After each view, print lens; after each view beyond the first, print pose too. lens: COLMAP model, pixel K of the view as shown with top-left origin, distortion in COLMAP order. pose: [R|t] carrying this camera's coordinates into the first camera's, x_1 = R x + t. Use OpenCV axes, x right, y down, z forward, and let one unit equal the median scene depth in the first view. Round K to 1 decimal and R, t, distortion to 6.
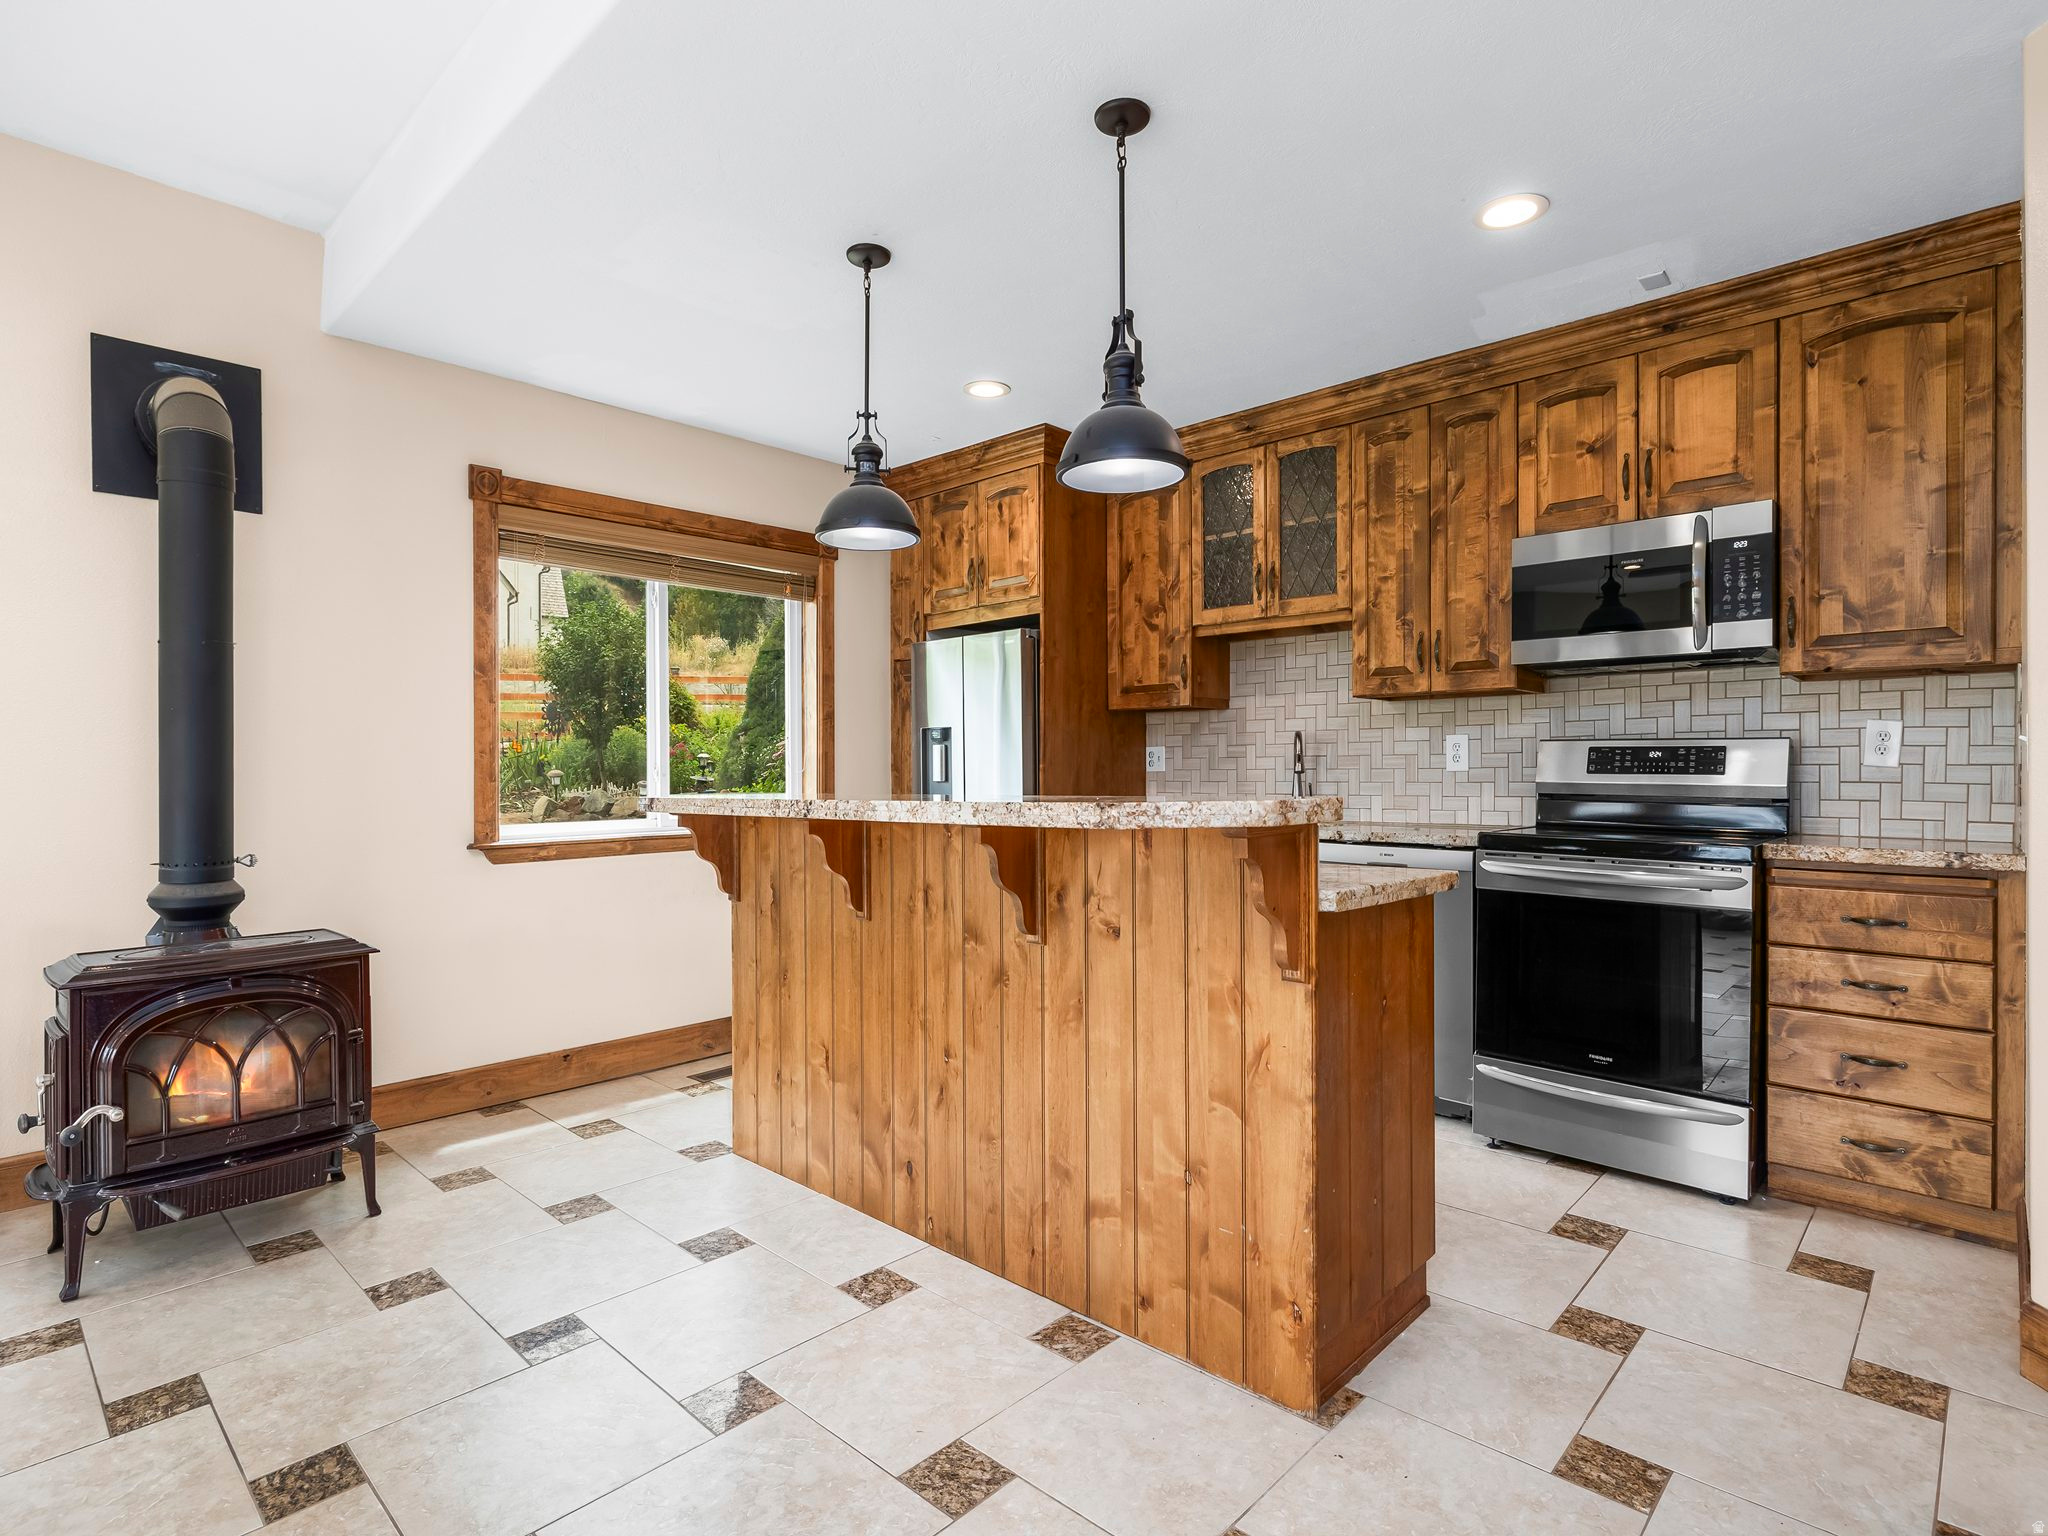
lens RADIAL K [[1052.8, 0, 1024.0], [0, 1052.8, 768.0], [0, 0, 1]] dist [0.001971, 0.000590]
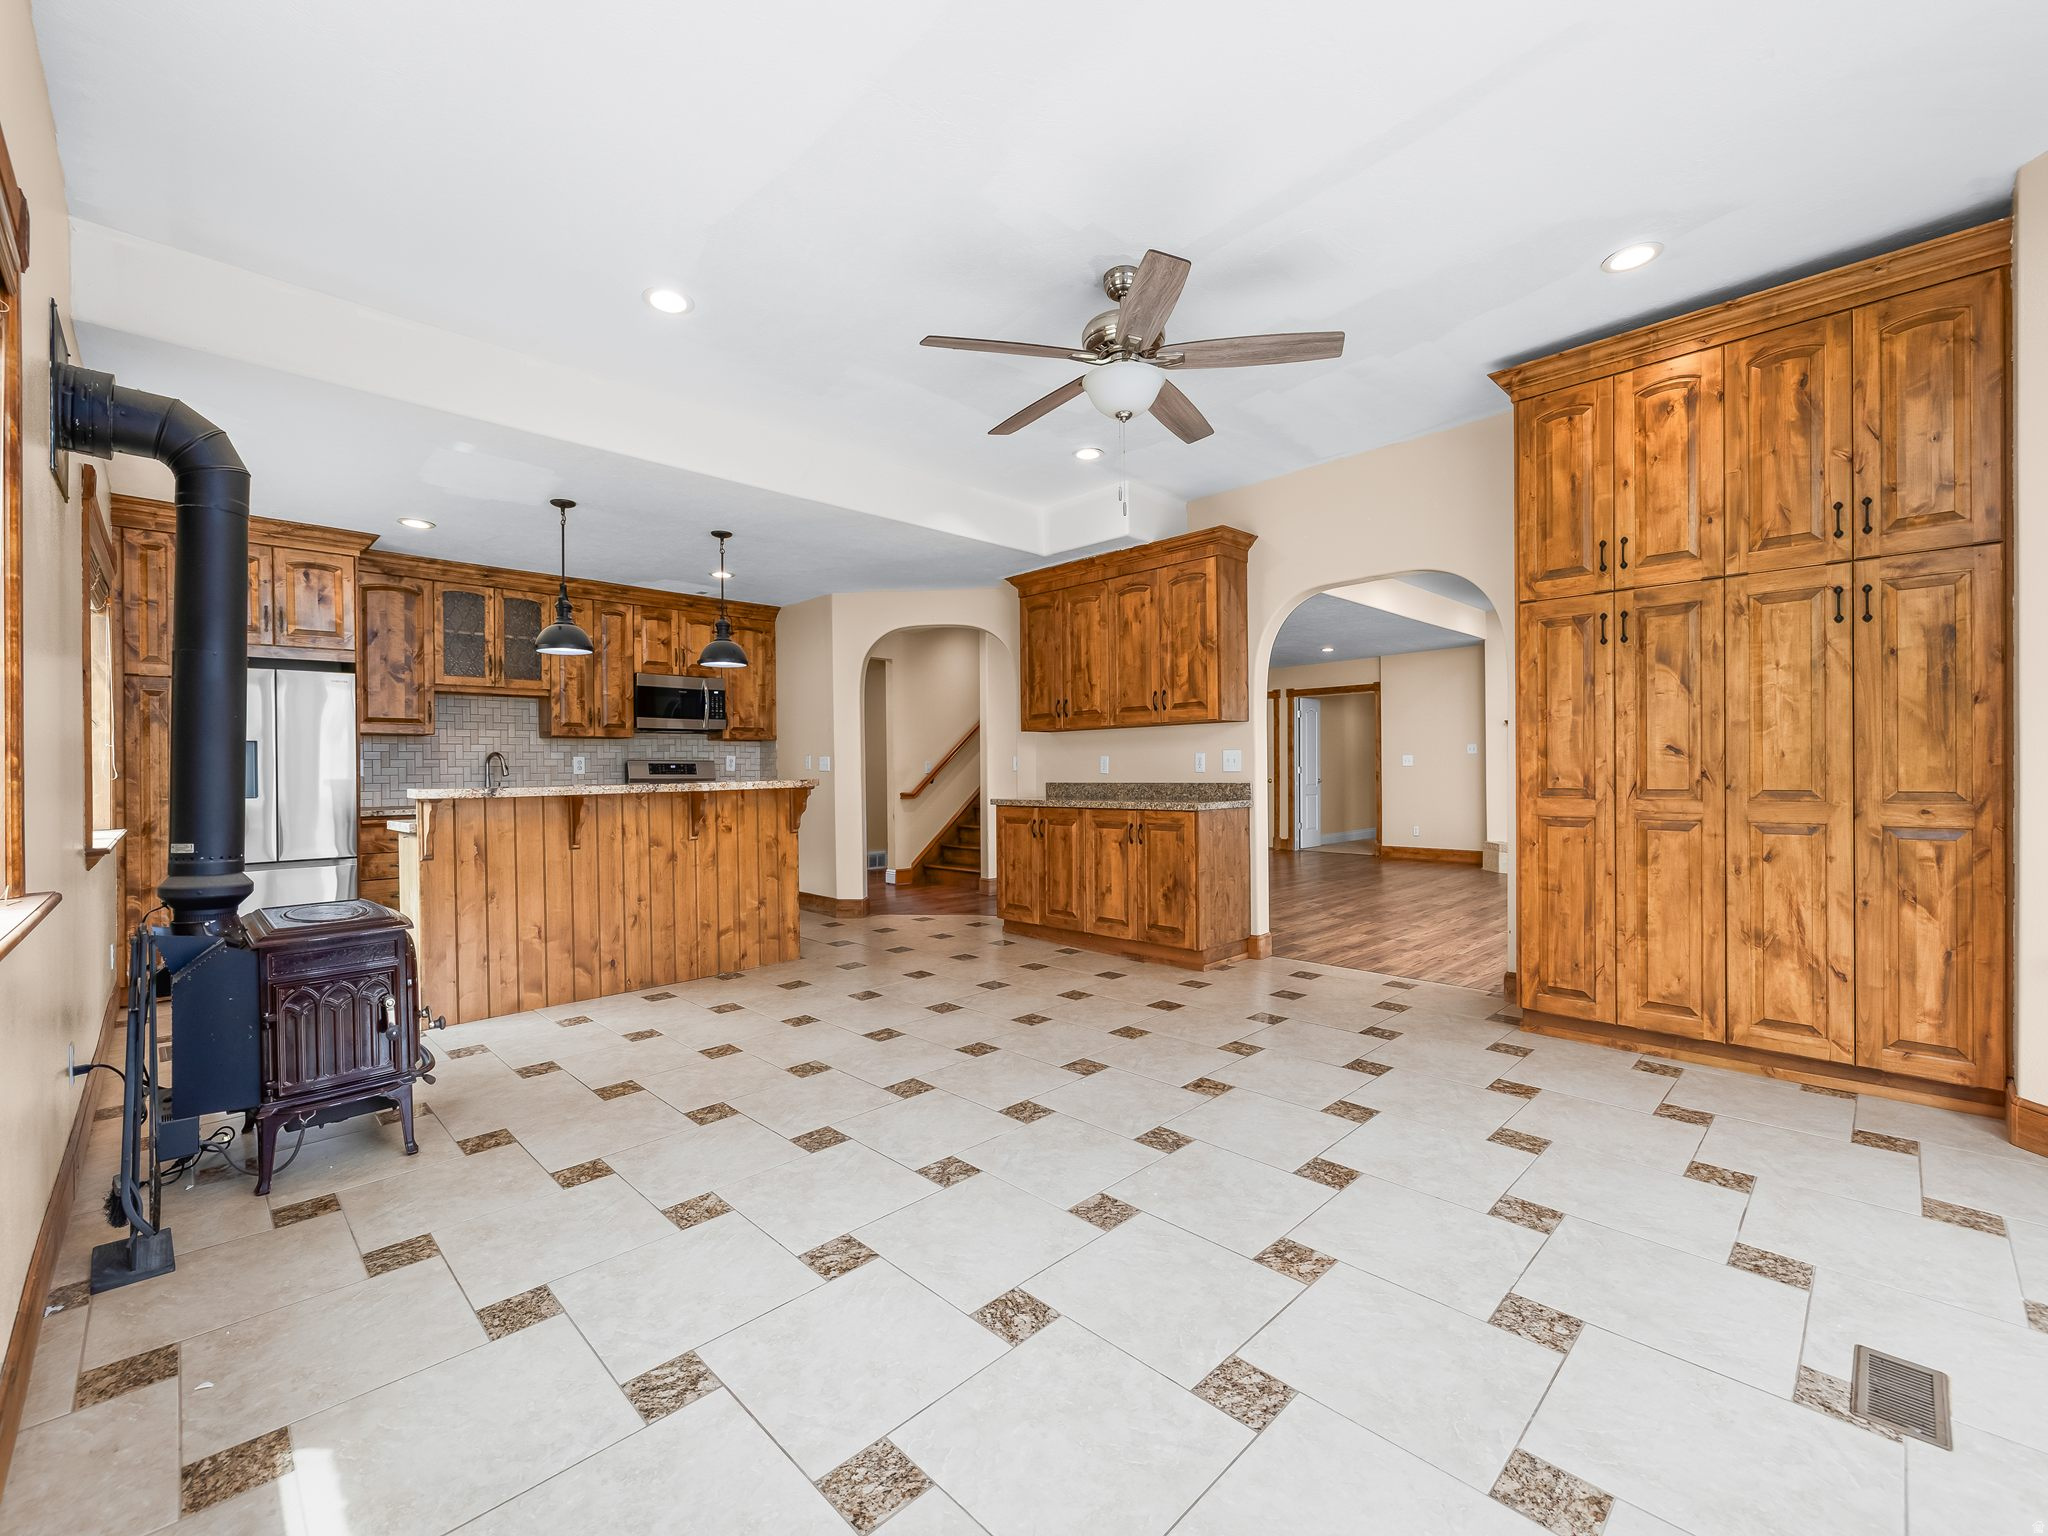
lens RADIAL K [[857.4, 0, 1024.0], [0, 857.4, 768.0], [0, 0, 1]] dist [0.000090, 0.000007]
pose [[0.015916, 0.004999, 0.999861, -1.452934], [0.010581, 0.999931, -0.005168, 0.009983], [-0.999817, 0.010662, 0.015862, 0.127299]]
